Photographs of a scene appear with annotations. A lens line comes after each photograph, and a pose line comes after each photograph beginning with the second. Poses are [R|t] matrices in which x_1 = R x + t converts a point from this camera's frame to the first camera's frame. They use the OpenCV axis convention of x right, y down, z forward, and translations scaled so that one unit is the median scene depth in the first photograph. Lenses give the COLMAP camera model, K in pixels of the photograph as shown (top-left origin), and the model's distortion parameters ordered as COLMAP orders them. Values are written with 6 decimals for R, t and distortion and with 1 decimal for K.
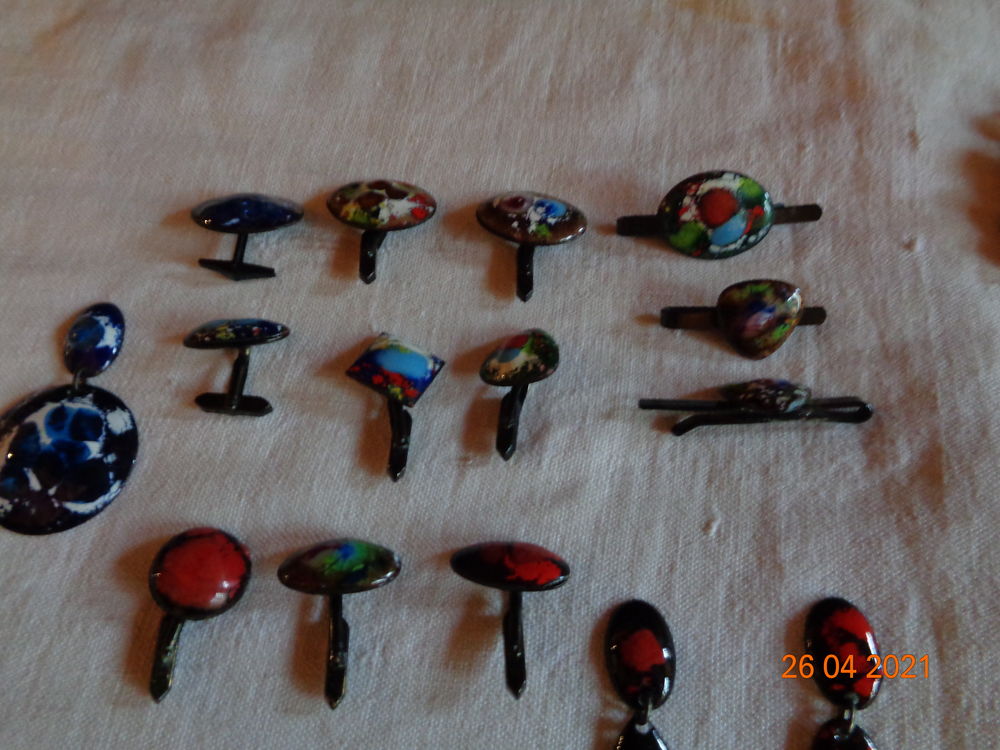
lens RADIAL K [[765.4, 0, 500.0], [0, 765.4, 375.0], [0, 0, 1]] dist [-0.005064, 0.009077]
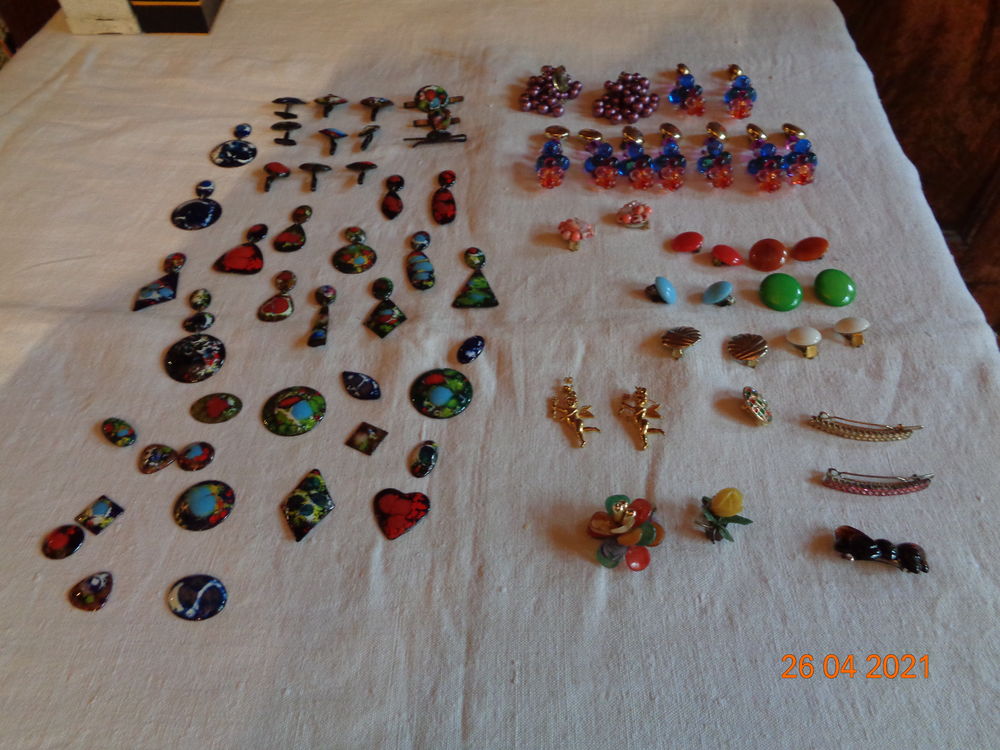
lens RADIAL K [[743.3, 0, 500.0], [0, 743.3, 375.0], [0, 0, 1]] dist [0.005762, 0.008424]
pose [[0.999157, -0.019206, 0.036284, 0.470509], [0.026751, 0.975005, -0.220565, 1.814473], [-0.031141, 0.221350, 0.974697, -2.048347]]
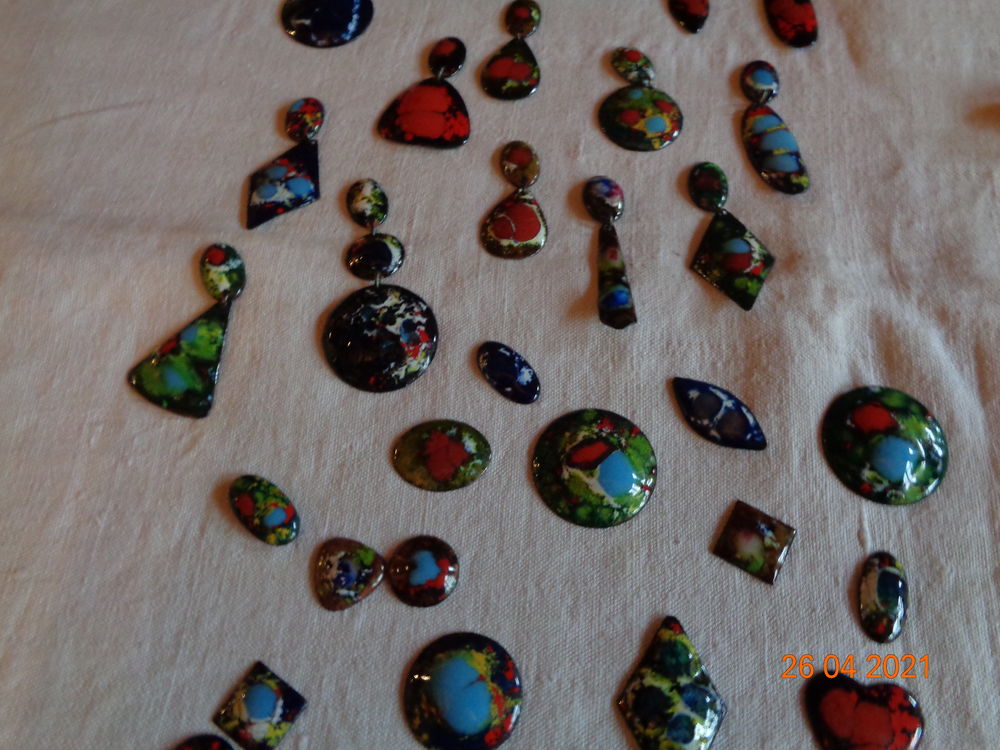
lens RADIAL K [[765.4, 0, 500.0], [0, 765.4, 375.0], [0, 0, 1]] dist [-0.005064, 0.009077]
pose [[0.999956, 0.006500, 0.006785, -0.263997], [-0.006904, 0.998096, 0.061293, 1.161444], [-0.006373, -0.061337, 0.998097, -0.921096]]
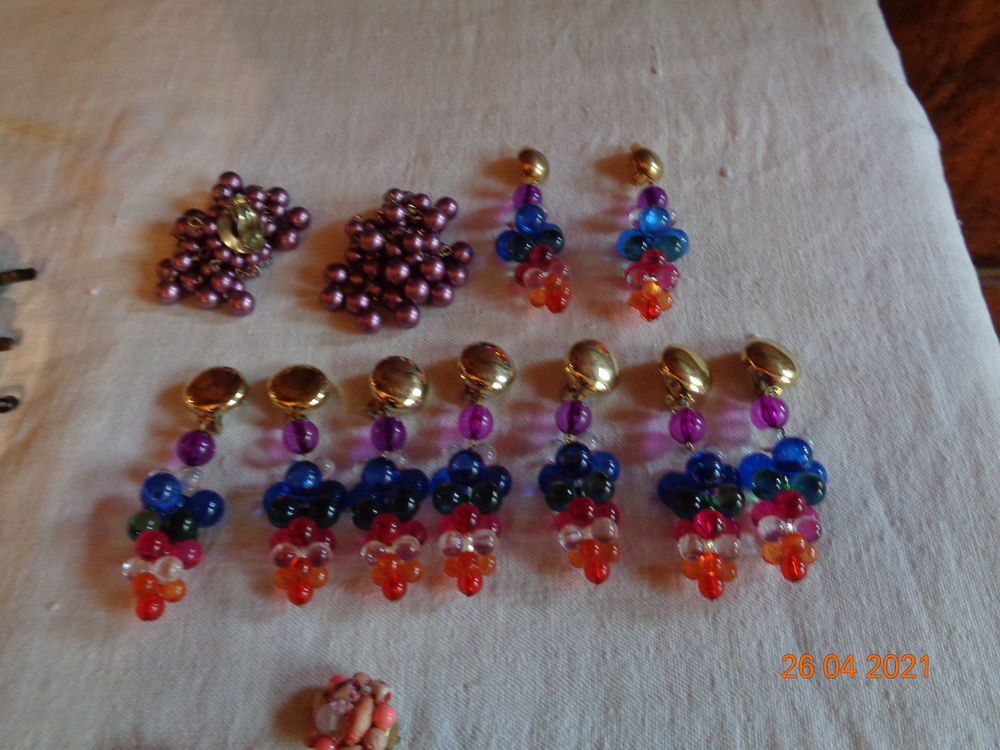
lens RADIAL K [[765.4, 0, 500.0], [0, 765.4, 375.0], [0, 0, 1]] dist [-0.005064, 0.009077]
pose [[0.995020, -0.086961, 0.048723, 1.319177], [0.089439, 0.994675, -0.051207, 0.151856], [-0.044010, 0.055310, 0.997499, -0.544970]]
